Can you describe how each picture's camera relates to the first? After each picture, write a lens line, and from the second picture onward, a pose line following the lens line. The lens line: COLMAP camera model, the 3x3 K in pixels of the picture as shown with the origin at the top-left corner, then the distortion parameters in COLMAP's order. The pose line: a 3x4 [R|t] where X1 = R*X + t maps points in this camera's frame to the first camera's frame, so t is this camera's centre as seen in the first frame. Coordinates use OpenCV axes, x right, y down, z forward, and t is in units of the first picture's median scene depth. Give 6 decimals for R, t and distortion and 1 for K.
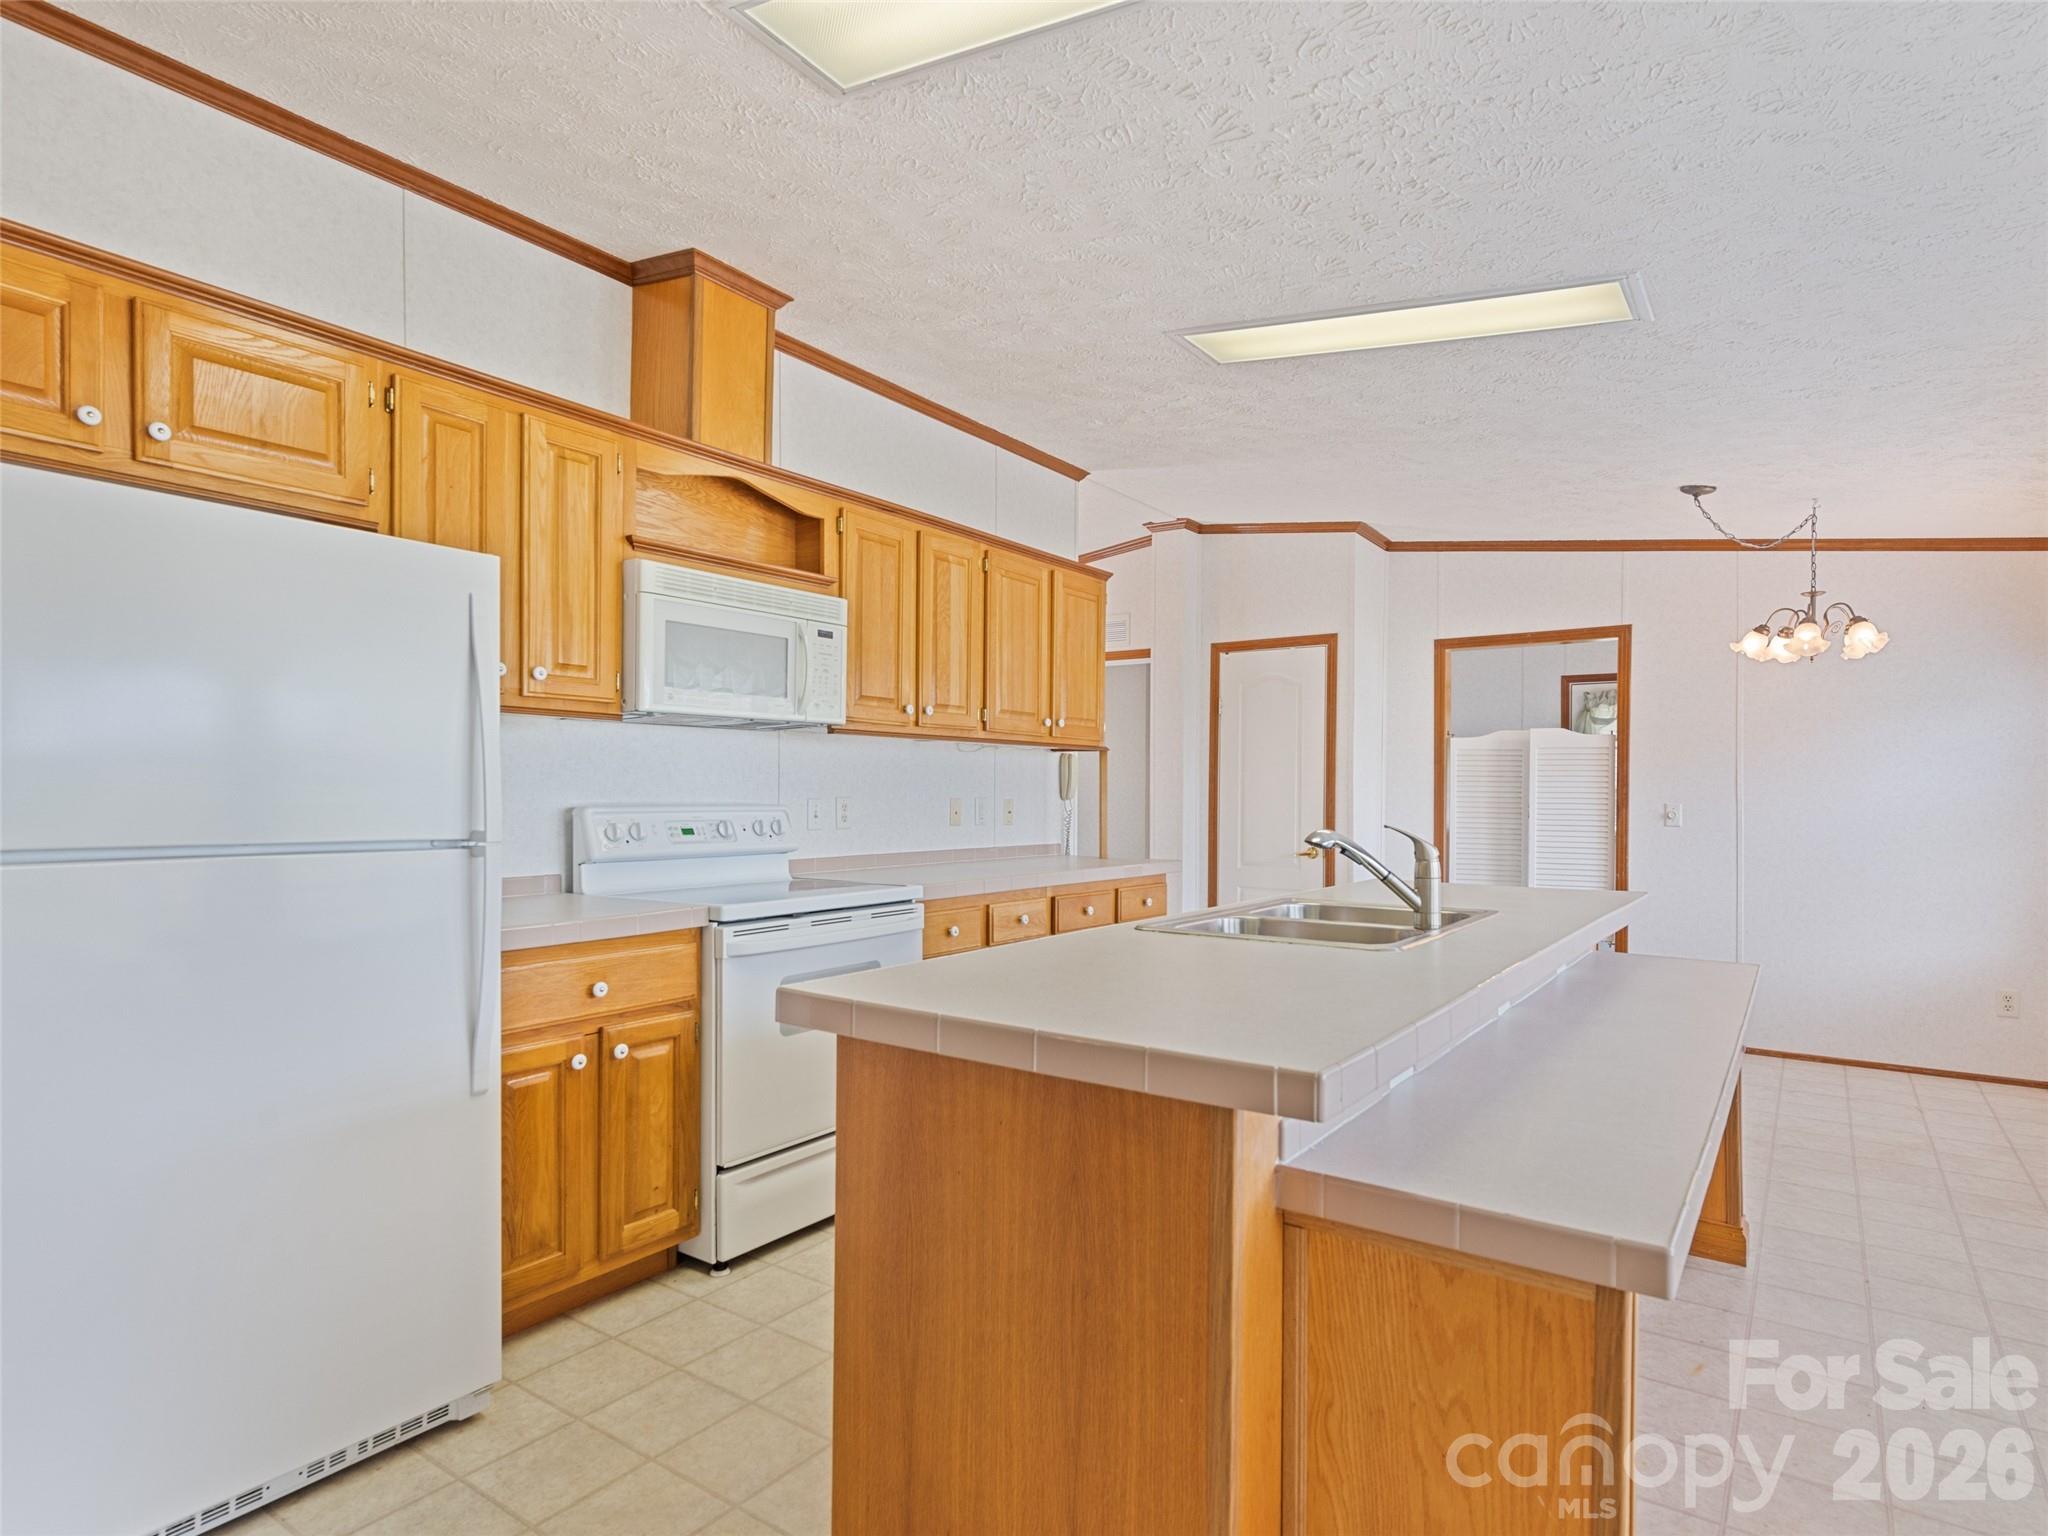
lens RADIAL K [[1114.1, 0, 1048.3], [0, 1114.1, 800.0], [0, 0, 1]] dist [0.025605, 0.000385]
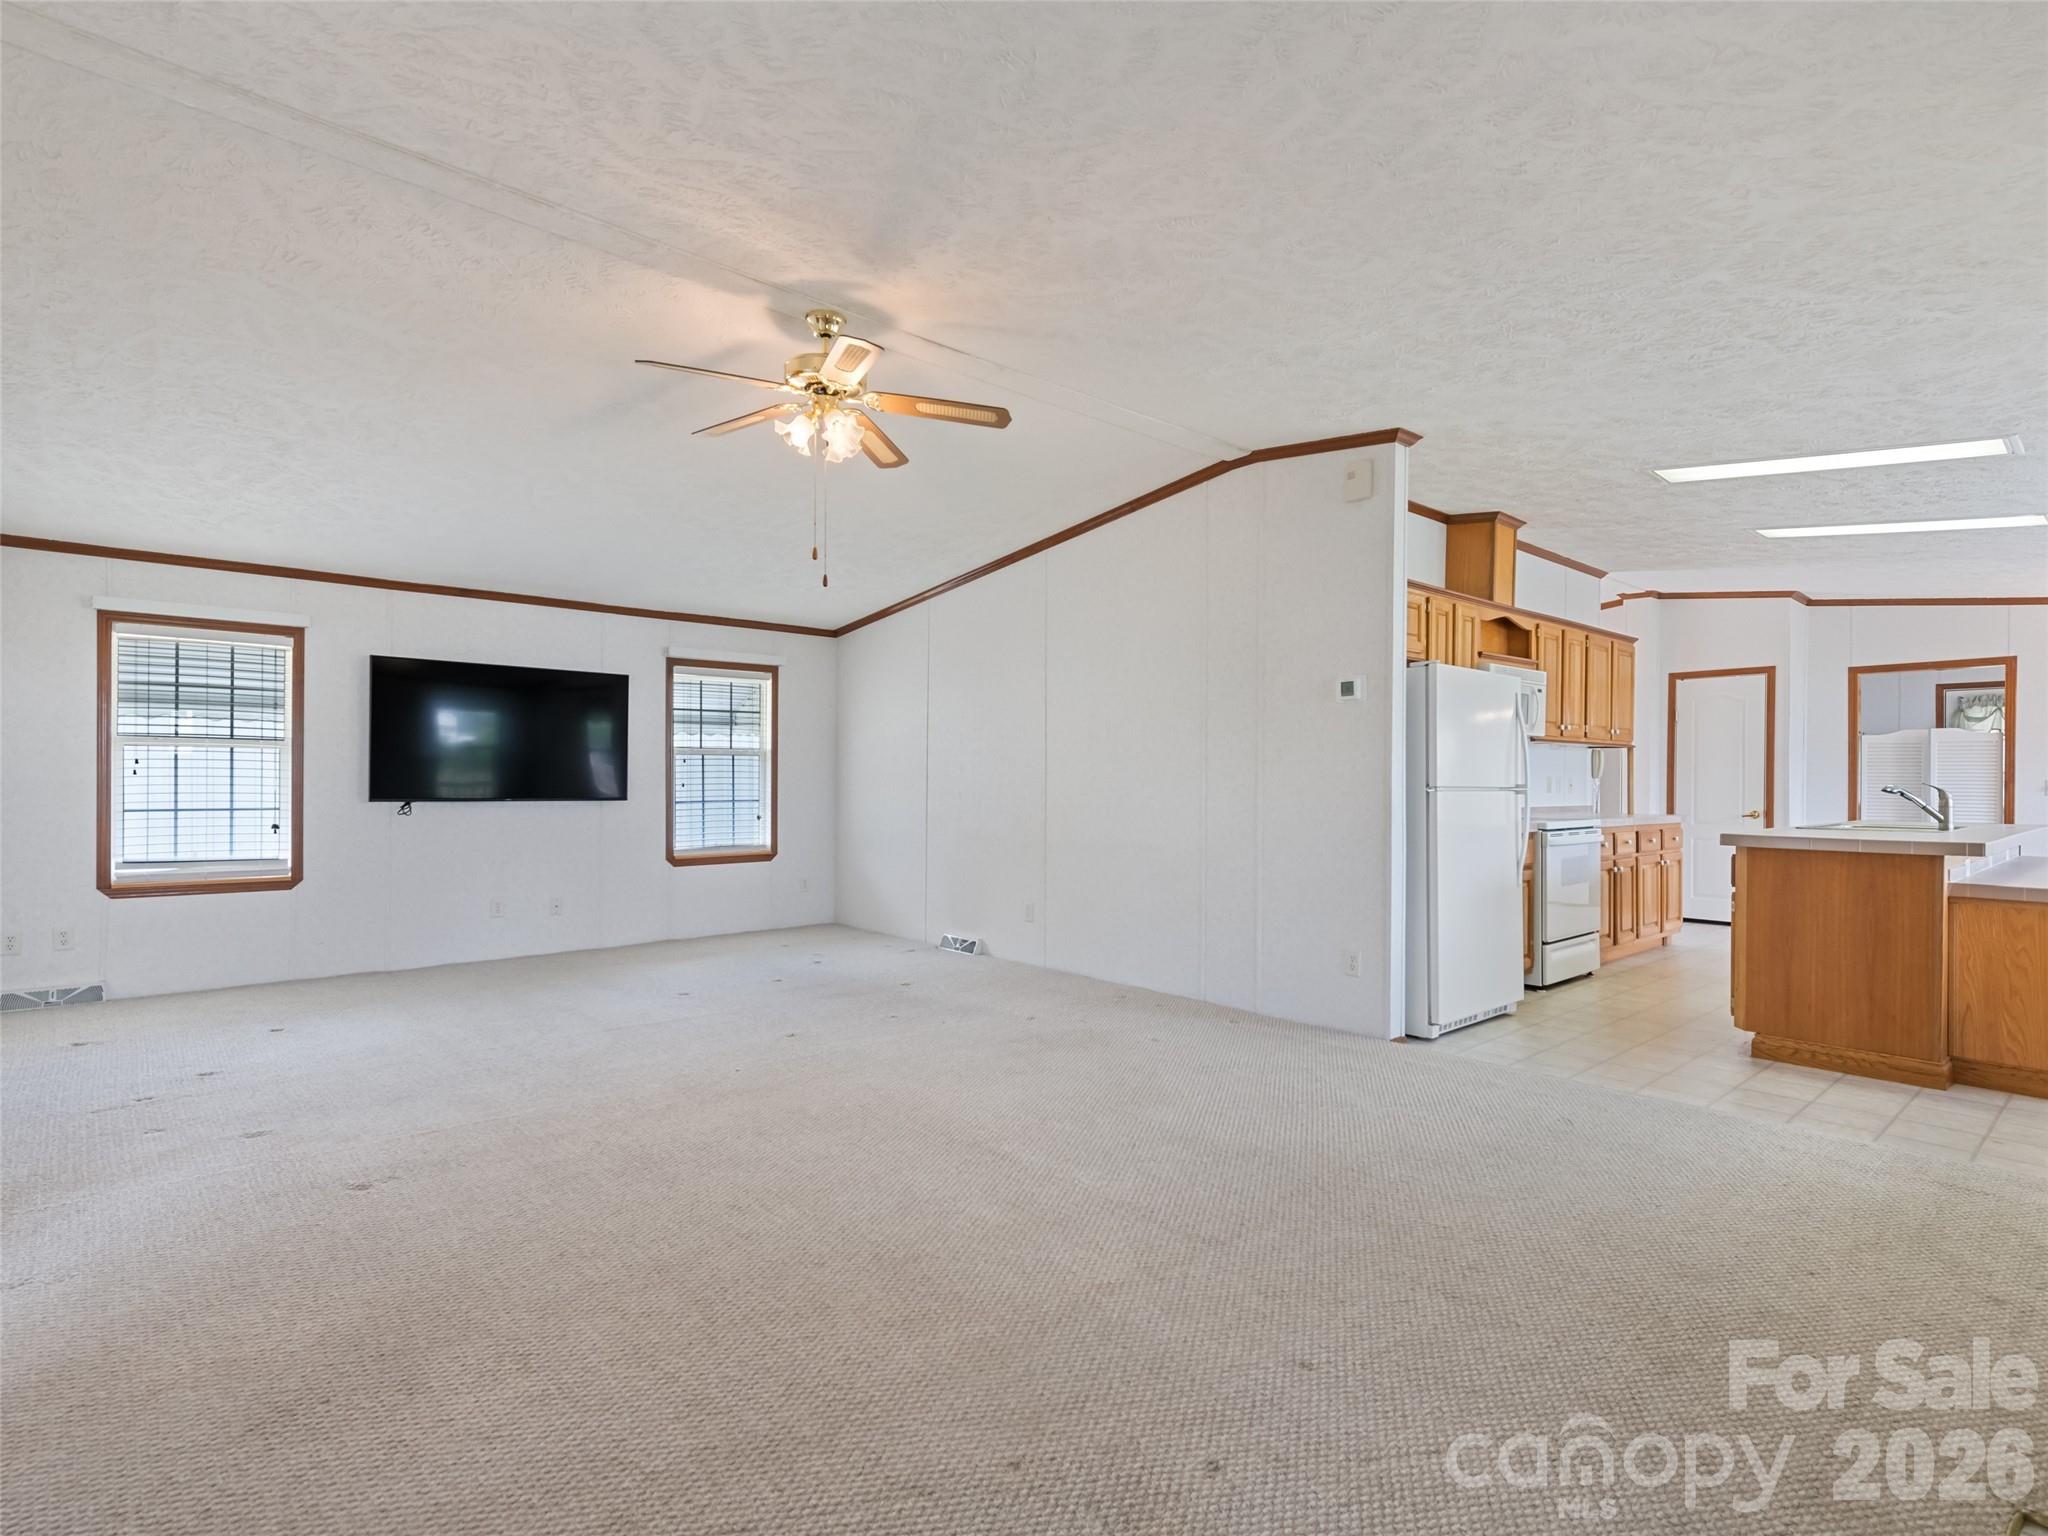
lens RADIAL K [[1040.7, 0, 1023.1], [0, 1040.7, 782.7], [0, 0, 1]] dist [0.010448, -0.001370]
pose [[0.970820, -0.001698, -0.239802, -0.482629], [0.000003, 0.999975, -0.007067, 0.019091], [0.239808, 0.006860, 0.970796, -0.744712]]
